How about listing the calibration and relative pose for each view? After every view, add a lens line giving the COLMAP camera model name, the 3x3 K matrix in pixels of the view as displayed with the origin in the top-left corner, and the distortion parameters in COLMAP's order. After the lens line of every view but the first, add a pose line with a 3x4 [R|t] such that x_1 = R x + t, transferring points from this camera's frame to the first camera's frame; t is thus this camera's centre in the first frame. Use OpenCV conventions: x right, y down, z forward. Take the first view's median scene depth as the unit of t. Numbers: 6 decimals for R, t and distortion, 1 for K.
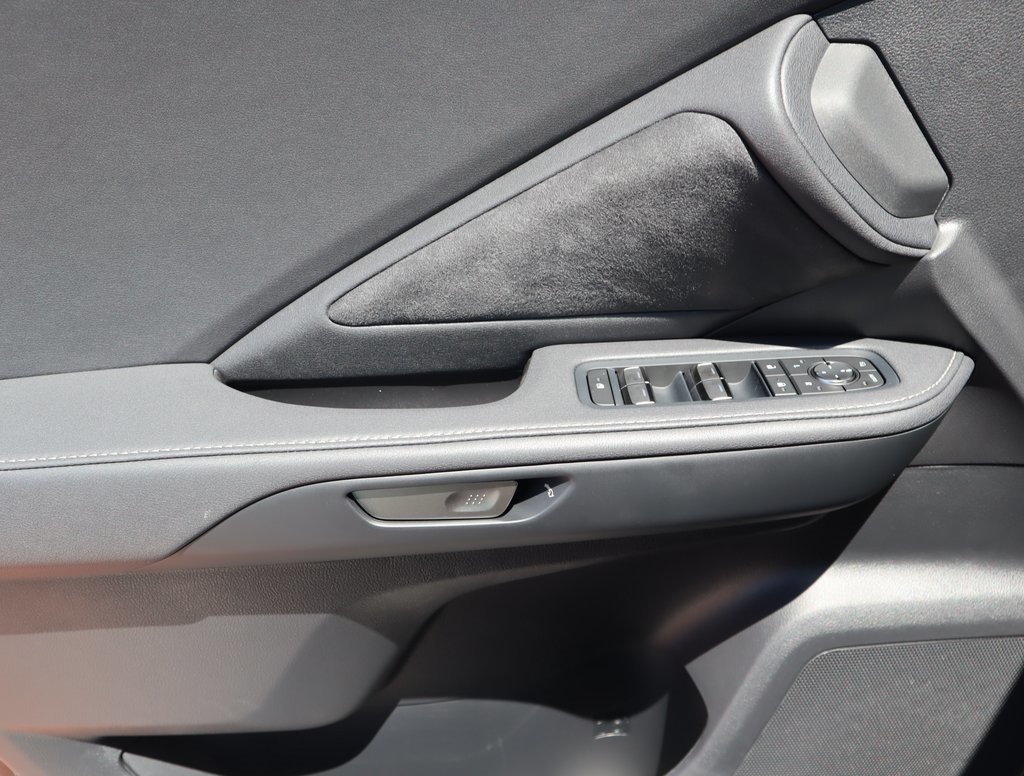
lens RADIAL K [[880.1, 0, 512.0], [0, 880.1, 388.0], [0, 0, 1]] dist [-0.074705, 0.047276]
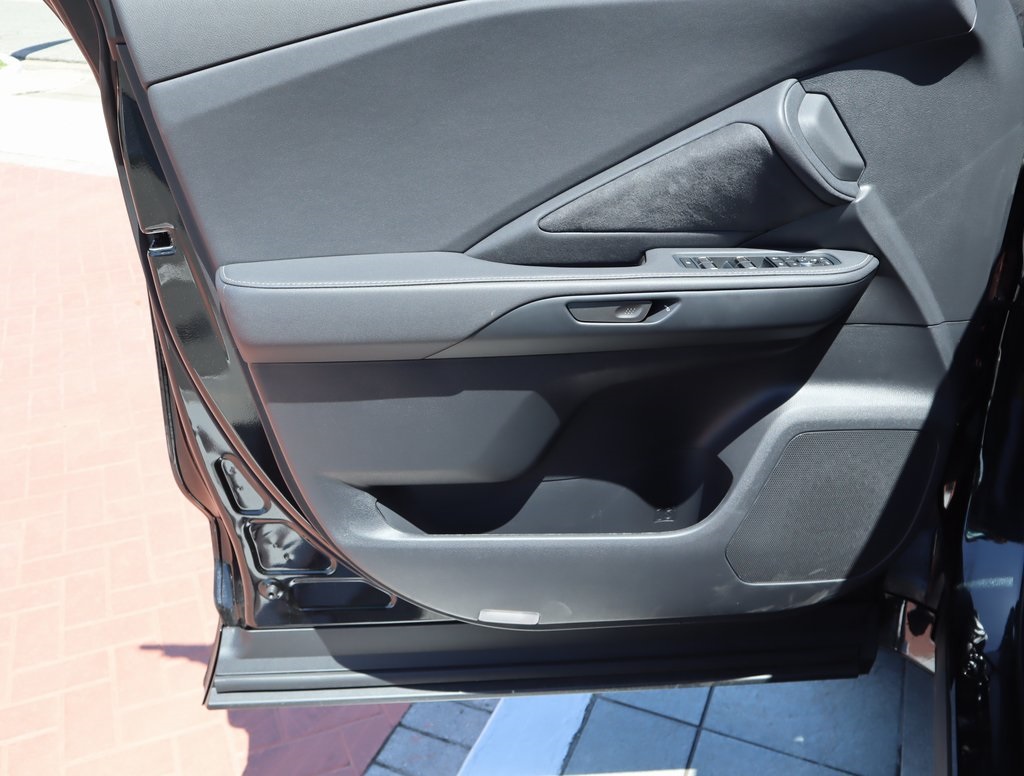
lens RADIAL K [[880.1, 0, 512.0], [0, 880.1, 388.0], [0, 0, 1]] dist [-0.074705, 0.047276]
pose [[0.997778, 0.027643, 0.060625, -0.398823], [-0.023244, 0.997127, -0.072099, 0.424740], [-0.062444, 0.070530, 0.995553, -0.874917]]
